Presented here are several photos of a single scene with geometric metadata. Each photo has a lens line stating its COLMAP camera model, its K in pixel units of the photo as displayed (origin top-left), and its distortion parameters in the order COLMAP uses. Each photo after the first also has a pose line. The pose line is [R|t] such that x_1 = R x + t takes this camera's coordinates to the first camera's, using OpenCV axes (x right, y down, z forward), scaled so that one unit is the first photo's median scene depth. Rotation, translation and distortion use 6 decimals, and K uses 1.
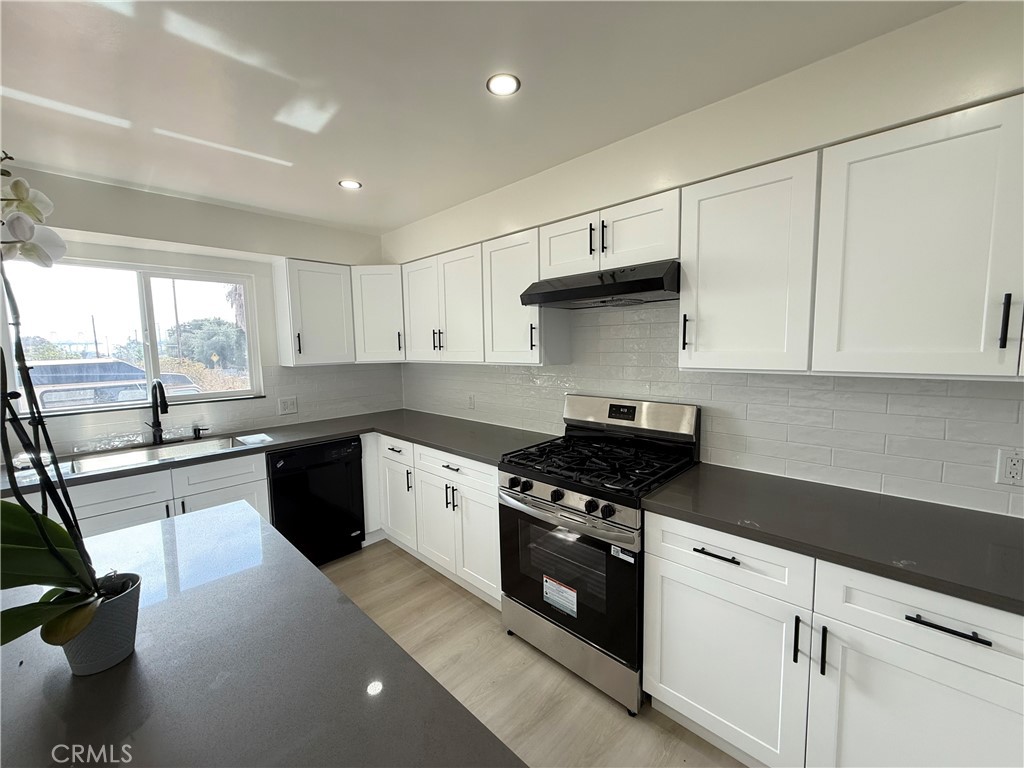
lens RADIAL K [[409.6, 0, 515.2], [0, 409.6, 381.6], [0, 0, 1]] dist [0.000920, 0.004665]
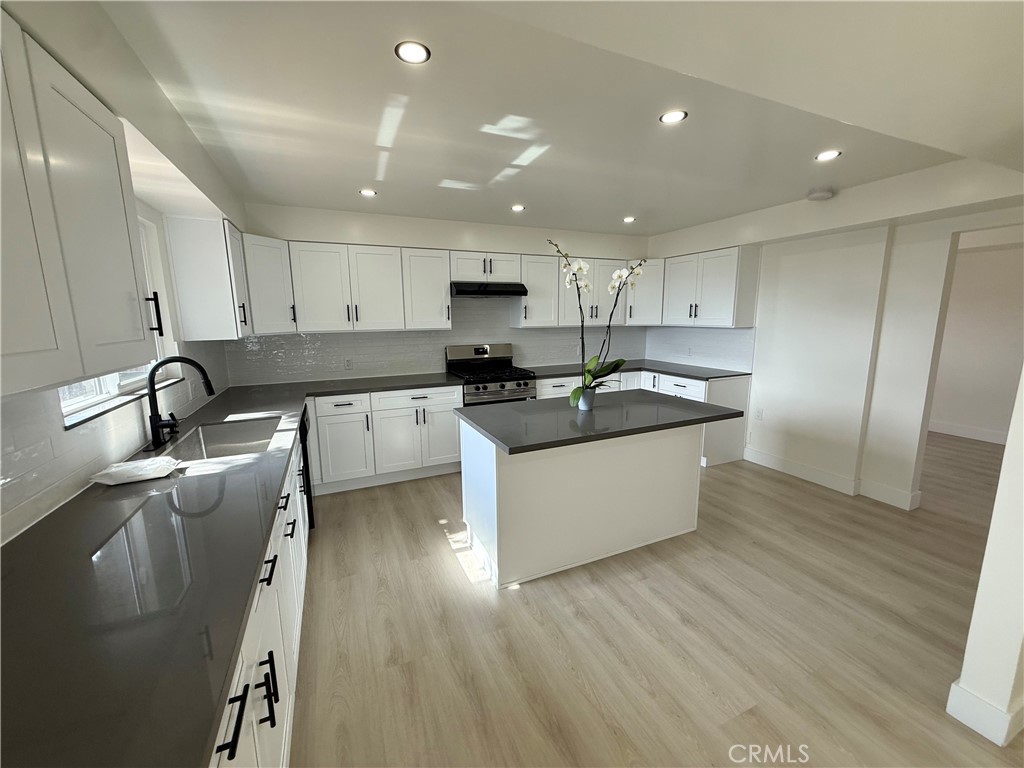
lens RADIAL K [[406.5, 0, 508.4], [0, 406.5, 384.5], [0, 0, 1]] dist [-0.000511, 0.004332]
pose [[0.369699, -0.142467, 0.918164, -1.594844], [0.087467, 0.989123, 0.118259, 0.012171], [-0.925025, 0.036589, 0.378139, 0.122692]]
